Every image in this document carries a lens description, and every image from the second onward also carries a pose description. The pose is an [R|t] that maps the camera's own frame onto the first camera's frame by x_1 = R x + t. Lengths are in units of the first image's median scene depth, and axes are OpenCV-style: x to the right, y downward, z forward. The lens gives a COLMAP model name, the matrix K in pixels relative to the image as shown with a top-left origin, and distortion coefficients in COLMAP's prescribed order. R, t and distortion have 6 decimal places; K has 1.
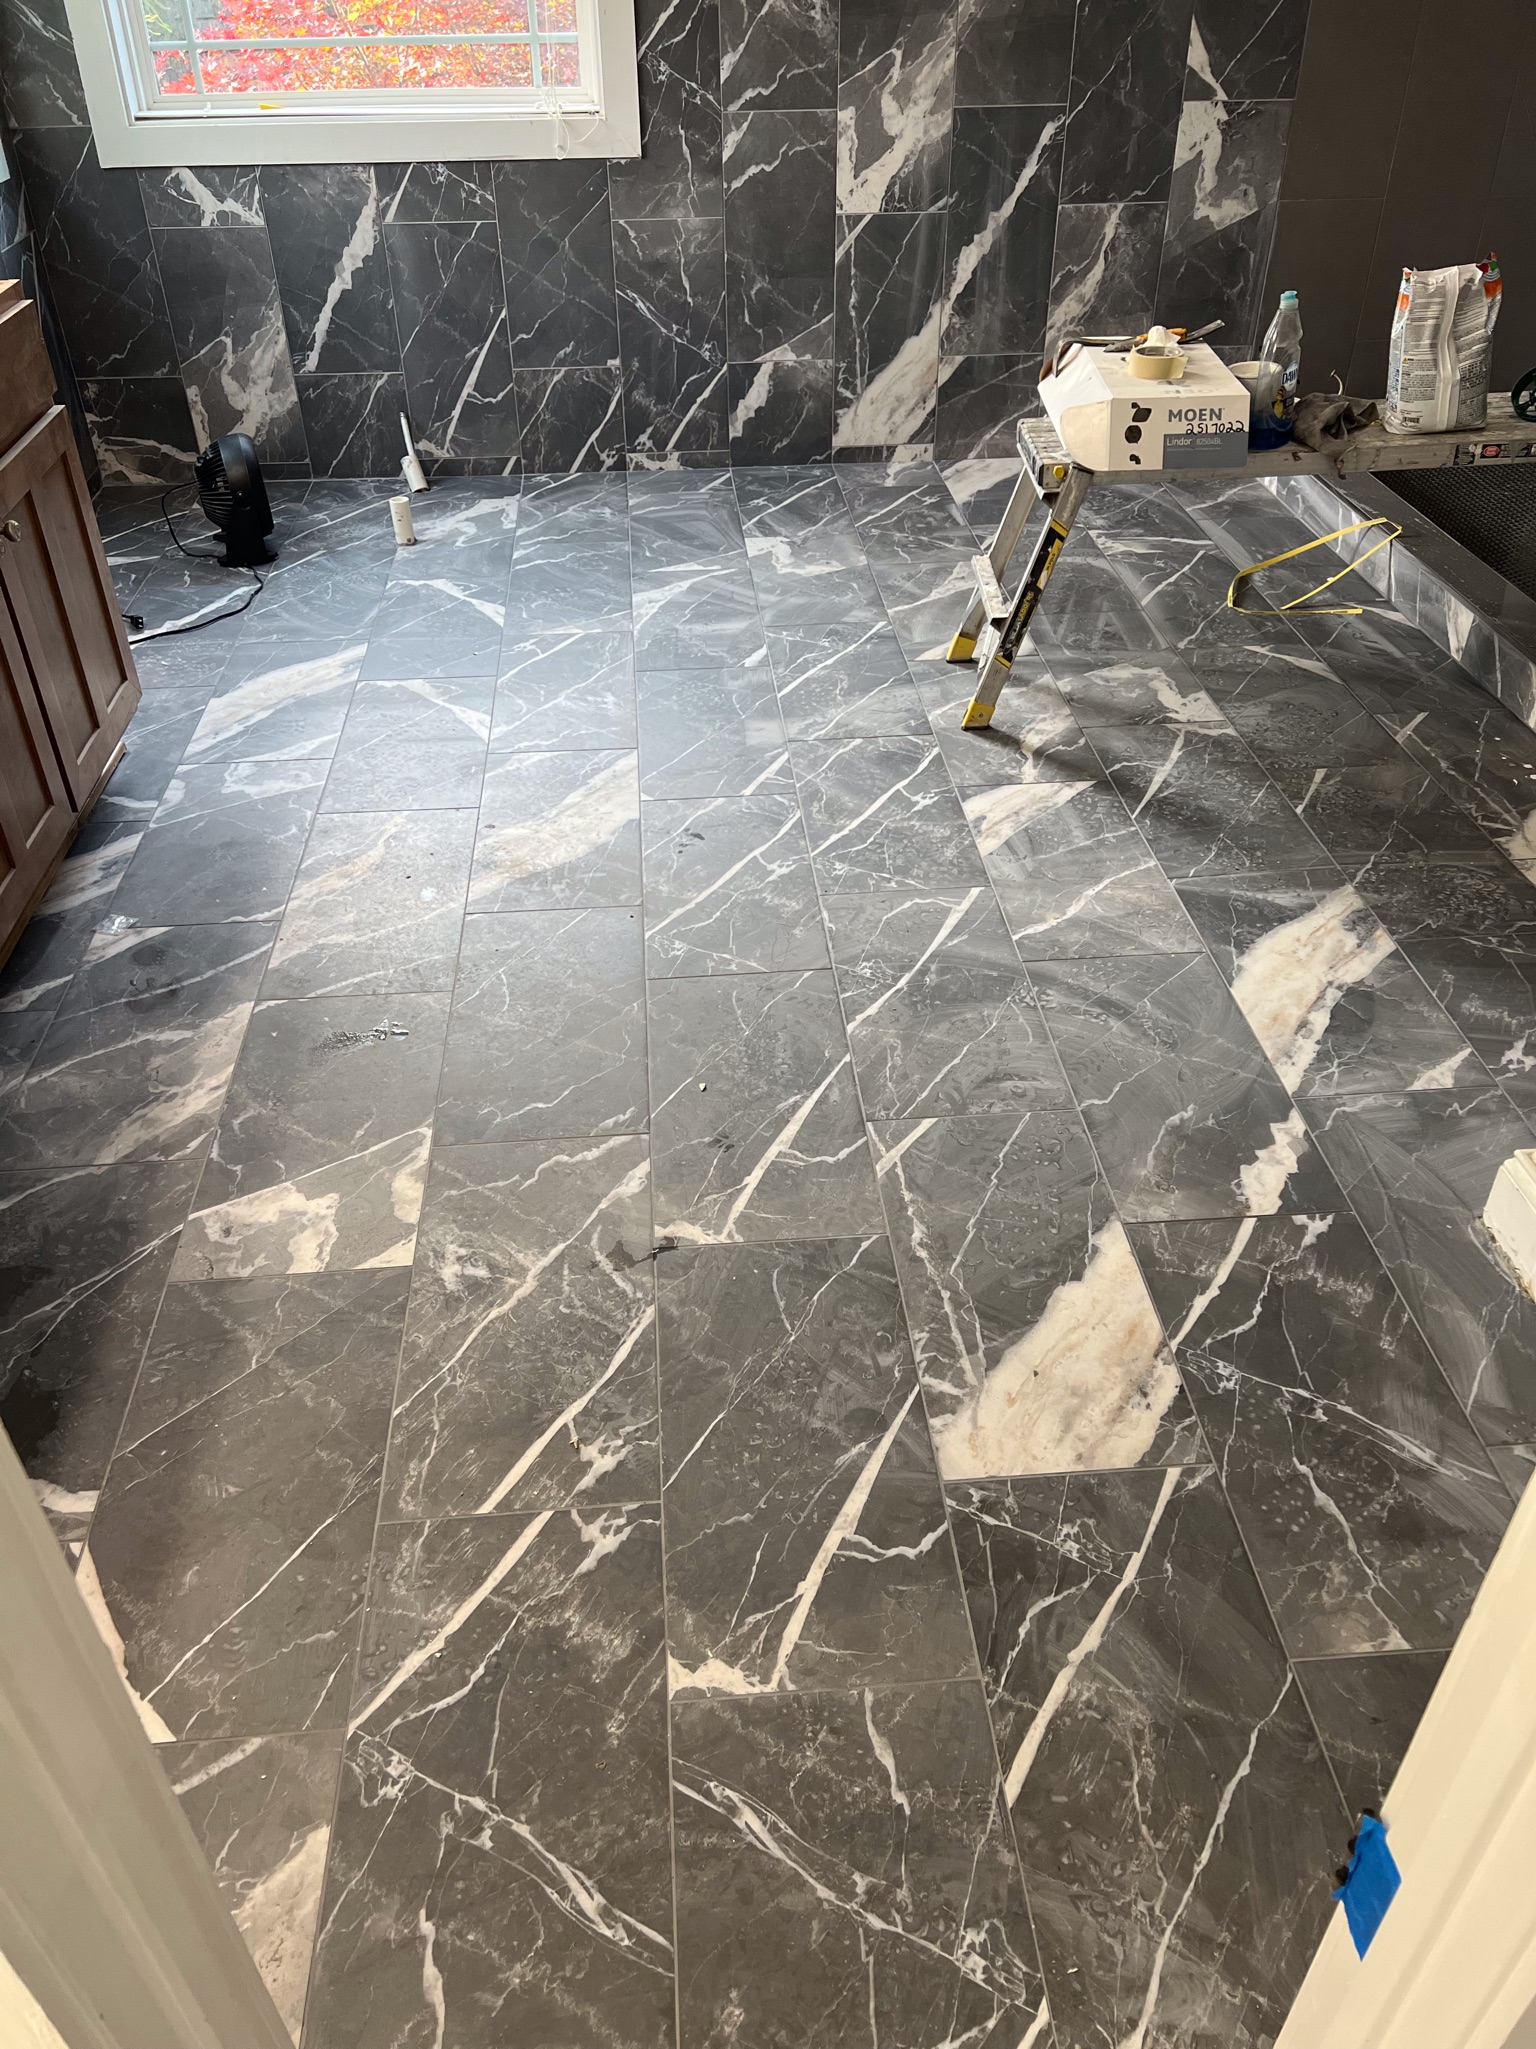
lens RADIAL K [[1551.8, 0, 768.0], [0, 1551.8, 1024.5], [0, 0, 1]] dist [0.003619, -0.000498]
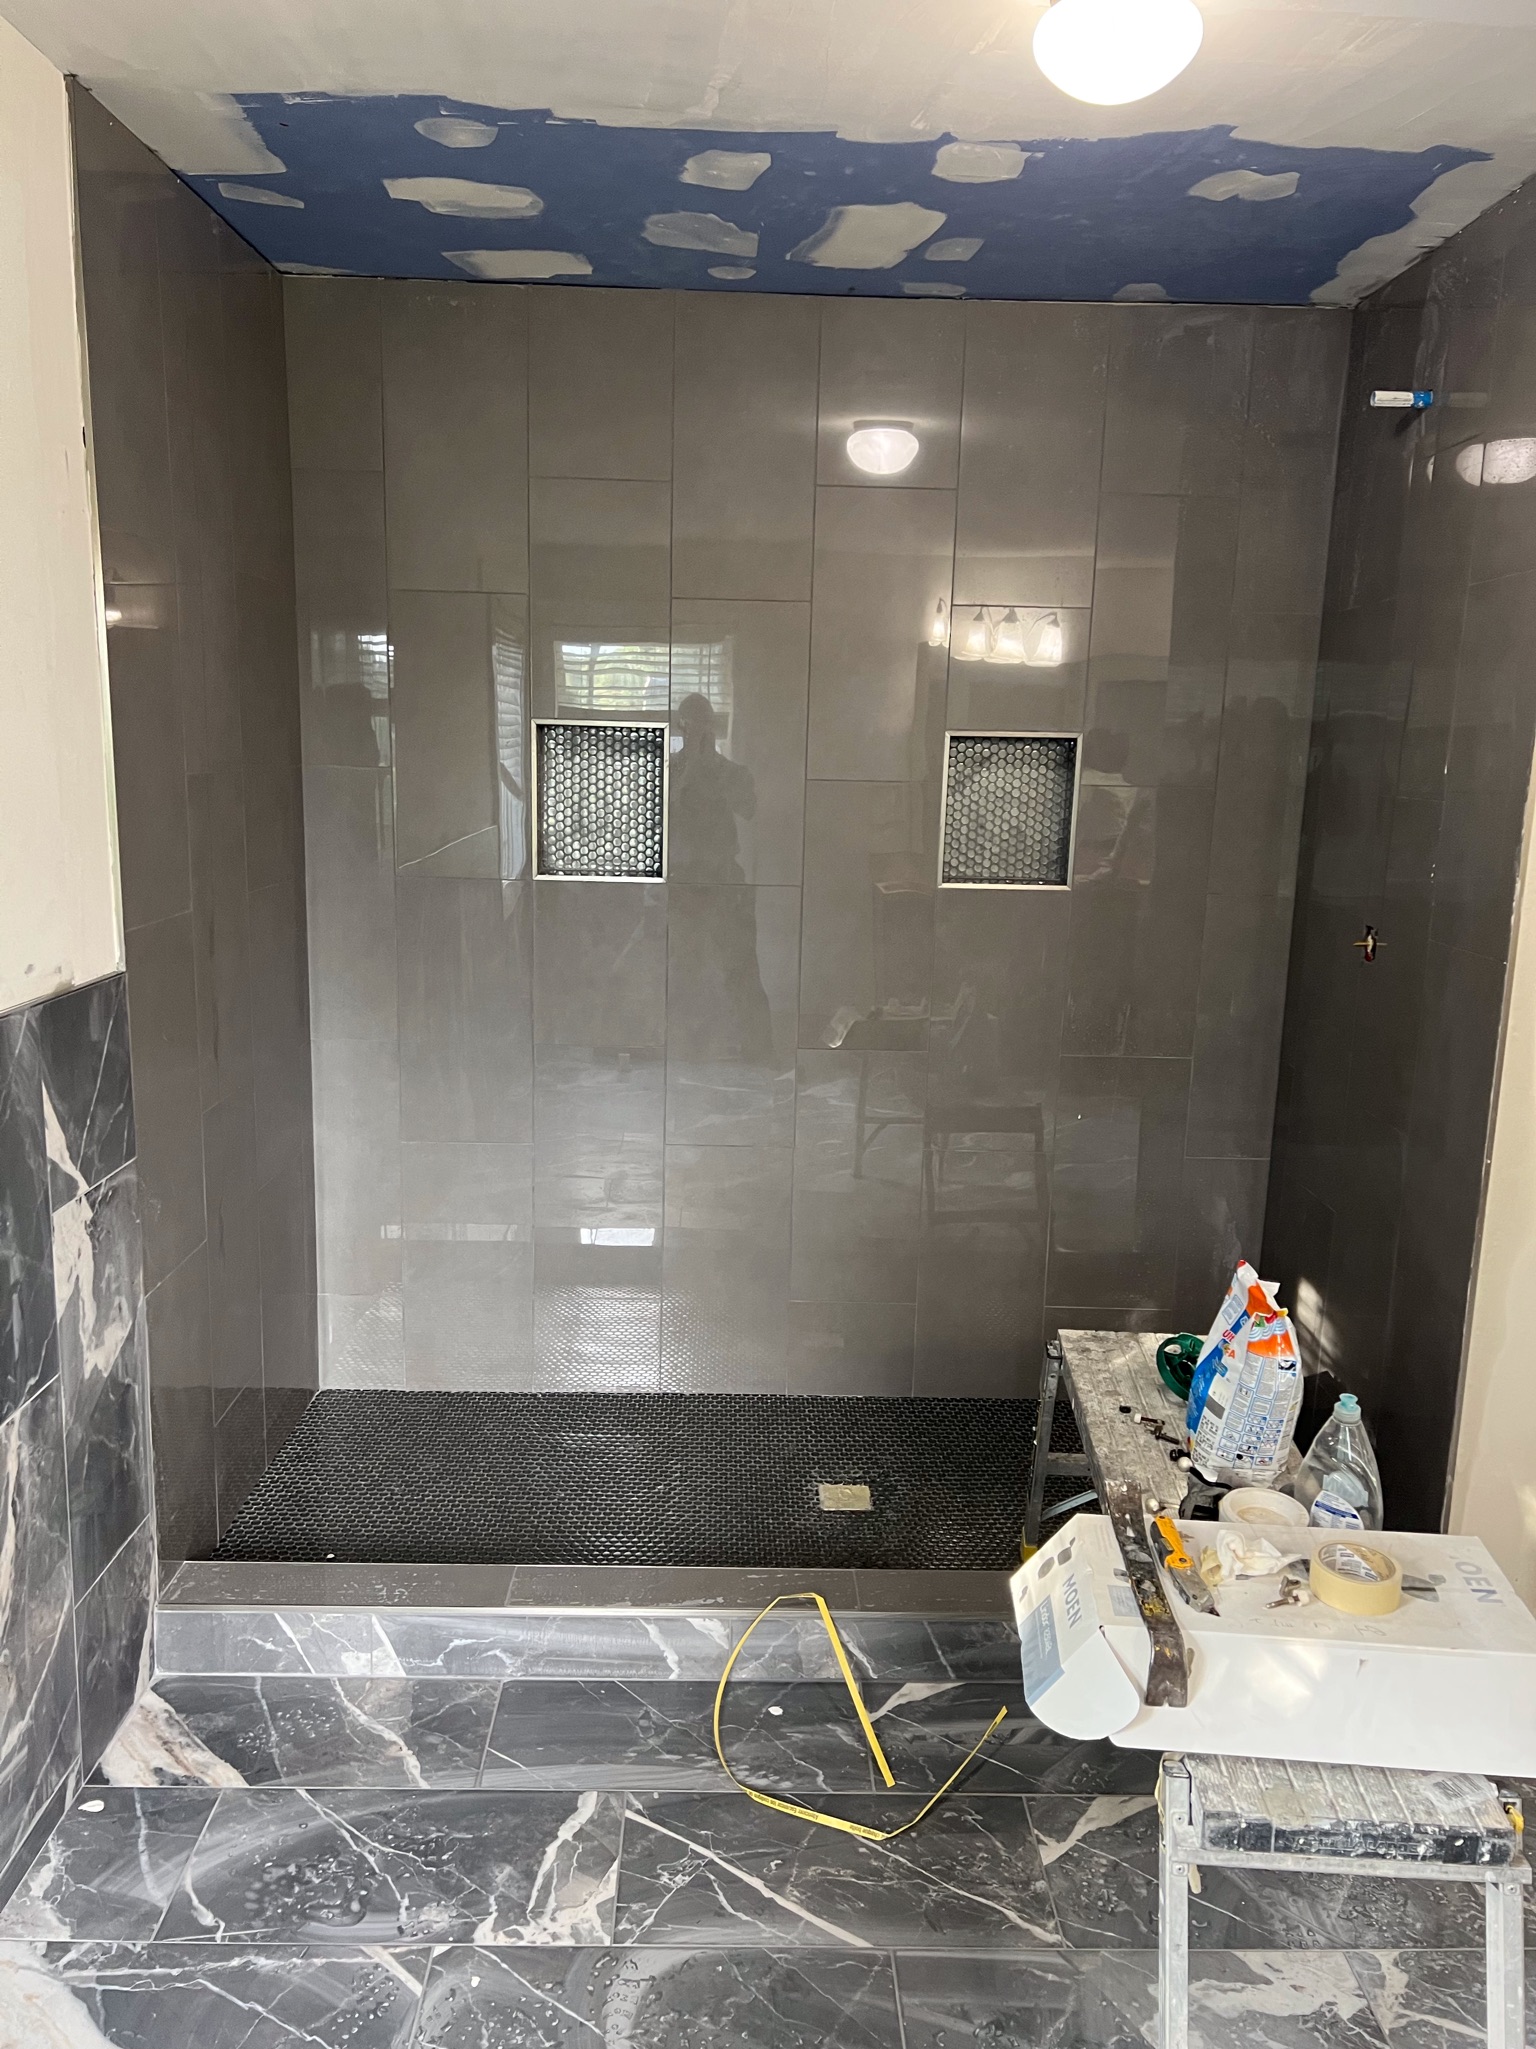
lens RADIAL K [[1551.8, 0, 768.0], [0, 1551.8, 1024.5], [0, 0, 1]] dist [0.003619, -0.000498]
pose [[0.070016, -0.181647, 0.980868, -0.236064], [0.575806, 0.810293, 0.108956, -0.573546], [-0.814582, 0.557161, 0.161327, 0.686709]]
